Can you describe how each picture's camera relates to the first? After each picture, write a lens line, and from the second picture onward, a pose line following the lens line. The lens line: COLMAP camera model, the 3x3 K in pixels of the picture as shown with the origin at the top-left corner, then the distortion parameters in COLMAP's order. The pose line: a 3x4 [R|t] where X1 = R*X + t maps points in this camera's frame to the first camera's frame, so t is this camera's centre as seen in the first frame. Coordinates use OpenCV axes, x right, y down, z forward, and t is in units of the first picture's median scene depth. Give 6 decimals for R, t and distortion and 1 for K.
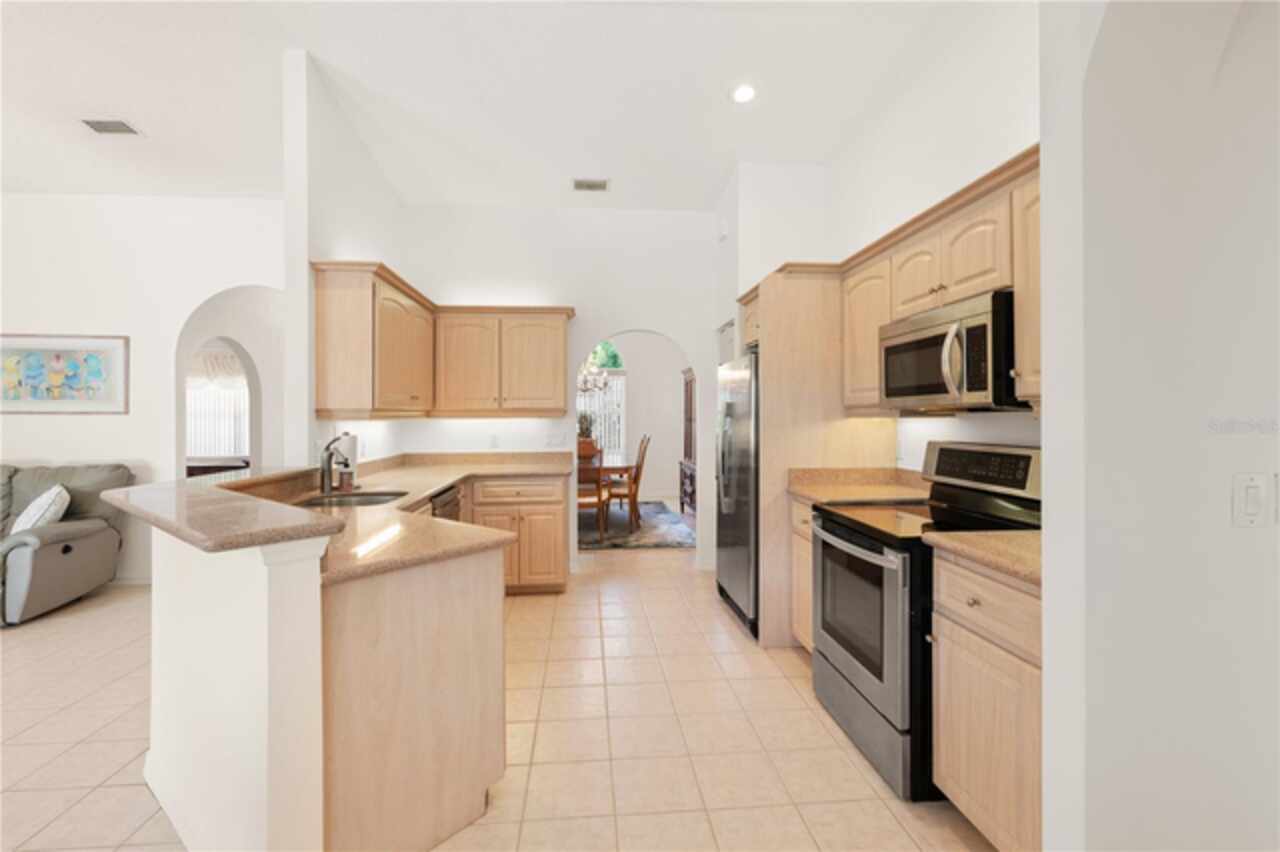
lens RADIAL K [[612.3, 0, 639.6], [0, 612.3, 418.5], [0, 0, 1]] dist [0.019479, -0.000326]
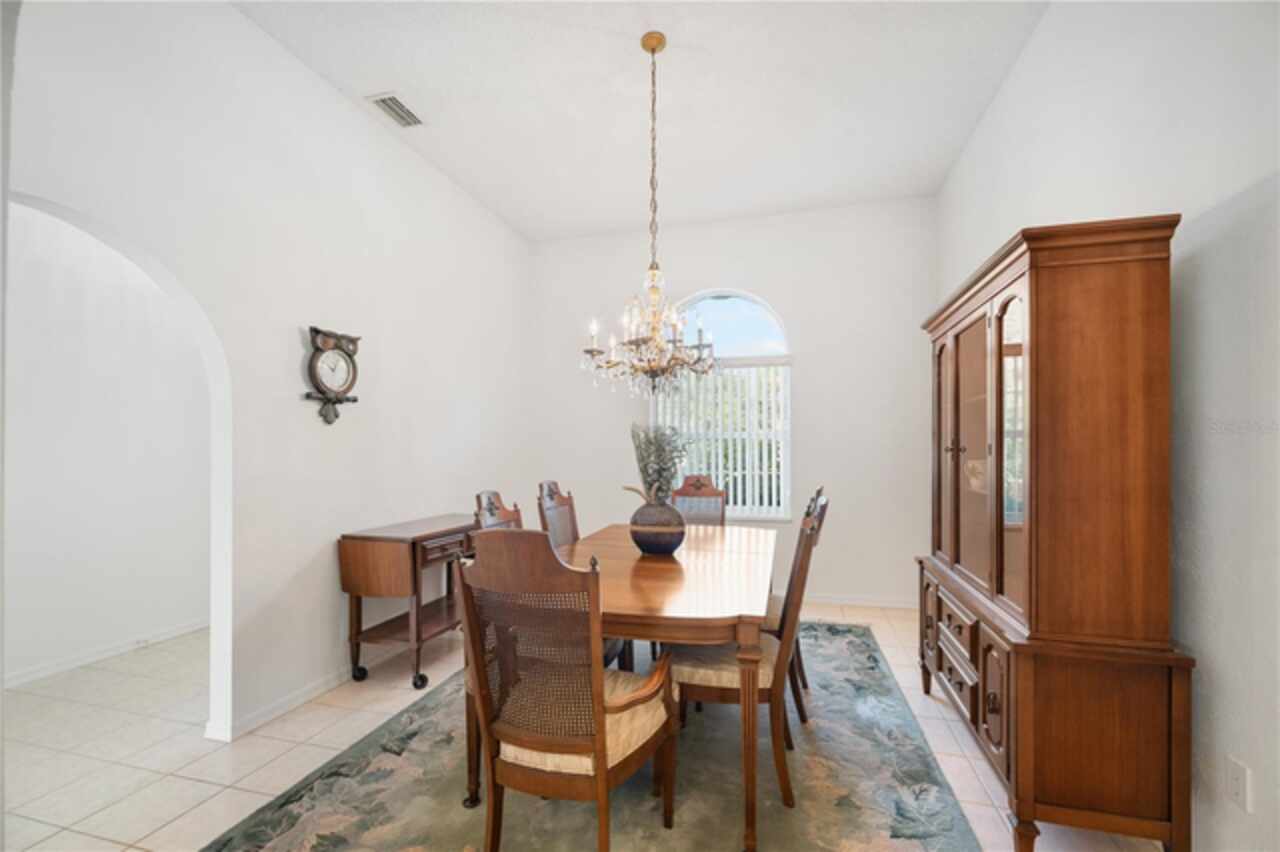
lens RADIAL K [[547.3, 0, 630.1], [0, 547.3, 434.7], [0, 0, 1]] dist [0.002337, 0.001328]
pose [[0.929348, -0.003713, -0.369187, 0.024952], [-0.005703, 0.999686, -0.024411, 0.000322], [0.369162, 0.024792, 0.929035, 0.621346]]
